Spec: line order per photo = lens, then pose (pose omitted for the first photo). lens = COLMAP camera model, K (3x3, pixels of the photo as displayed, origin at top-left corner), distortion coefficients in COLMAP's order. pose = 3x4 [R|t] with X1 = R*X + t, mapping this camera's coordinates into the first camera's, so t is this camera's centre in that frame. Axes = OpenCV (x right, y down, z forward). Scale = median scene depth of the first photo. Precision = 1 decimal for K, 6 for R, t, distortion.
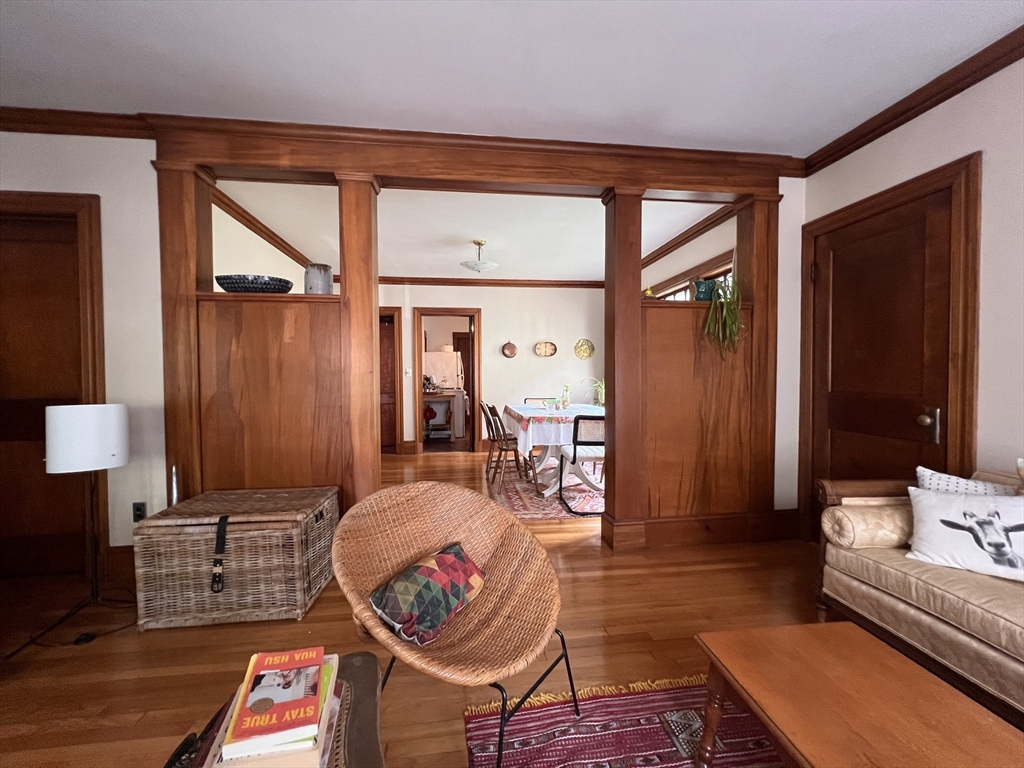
lens RADIAL K [[412.3, 0, 511.4], [0, 412.3, 385.9], [0, 0, 1]] dist [-0.002259, 0.000258]
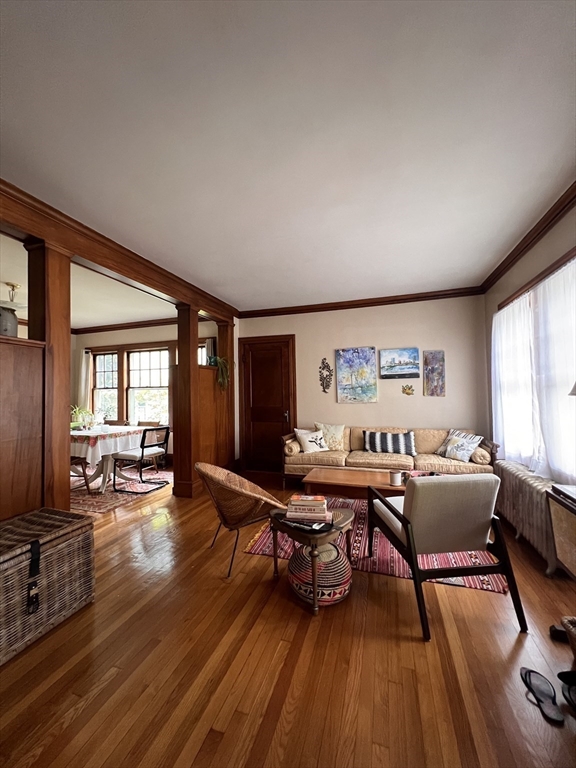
lens RADIAL K [[309.2, 0, 285.9], [0, 309.2, 382.8], [0, 0, 1]] dist [-0.002259, 0.000258]
pose [[0.421826, 0.029206, 0.906206, -0.845167], [0.038417, 0.998008, -0.050047, -0.029700], [-0.905863, 0.055925, 0.419863, 0.010055]]
